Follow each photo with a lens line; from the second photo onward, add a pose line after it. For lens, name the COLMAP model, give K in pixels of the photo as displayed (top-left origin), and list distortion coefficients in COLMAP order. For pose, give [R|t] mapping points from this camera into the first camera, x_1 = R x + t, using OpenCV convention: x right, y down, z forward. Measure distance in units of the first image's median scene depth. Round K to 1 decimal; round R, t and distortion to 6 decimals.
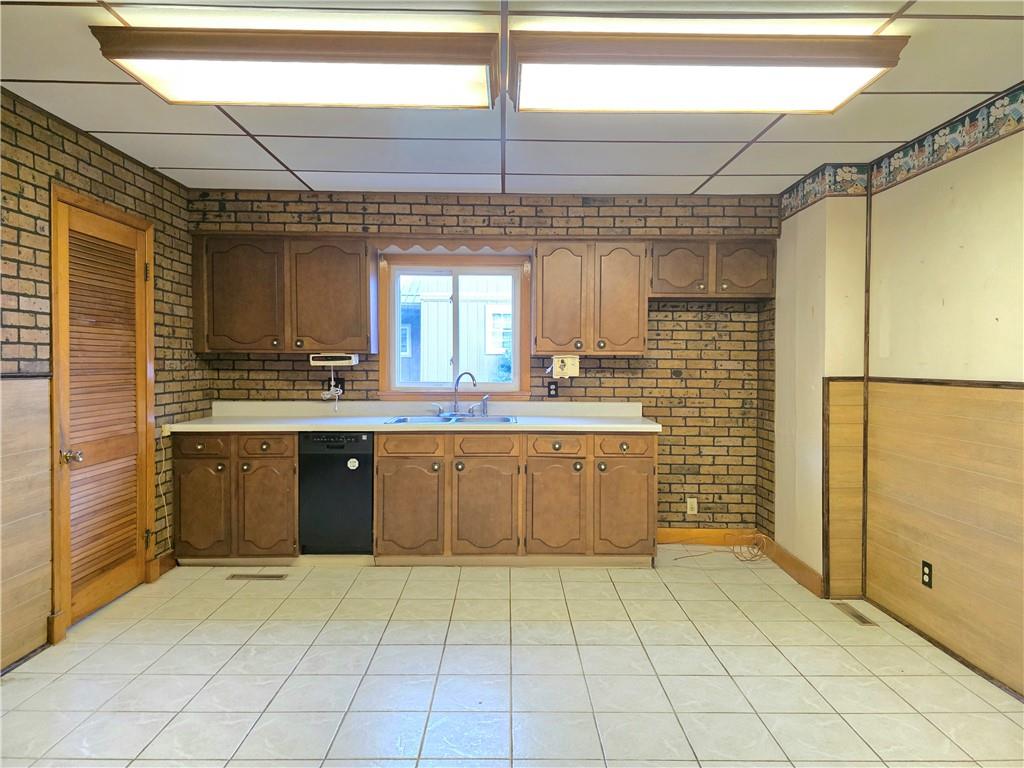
lens RADIAL K [[695.0, 0, 513.2], [0, 695.0, 376.2], [0, 0, 1]] dist [0.038347, -0.000107]
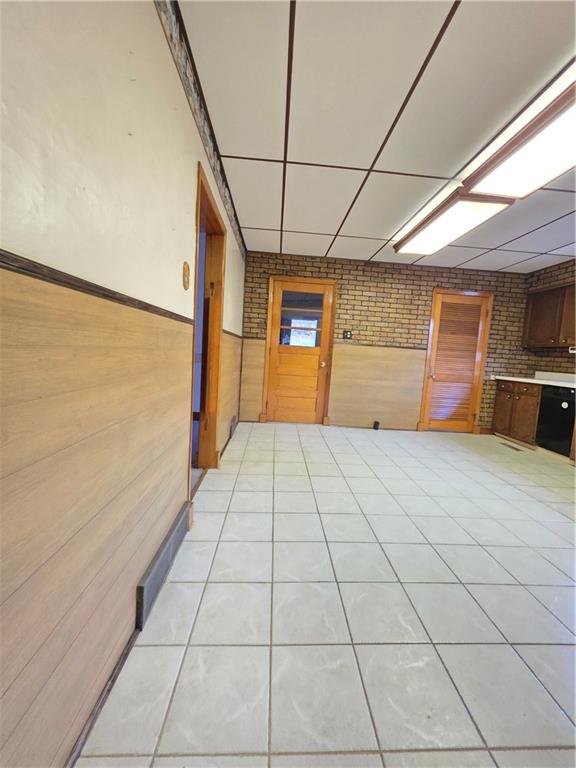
lens RADIAL K [[309.1, 0, 297.0], [0, 309.1, 376.1], [0, 0, 1]] dist [-0.000240, -0.000153]
pose [[0.056146, 0.072717, -0.995771, 0.532266], [-0.082884, 0.994241, 0.067932, 0.054322], [0.994976, 0.078720, 0.061850, 0.250481]]
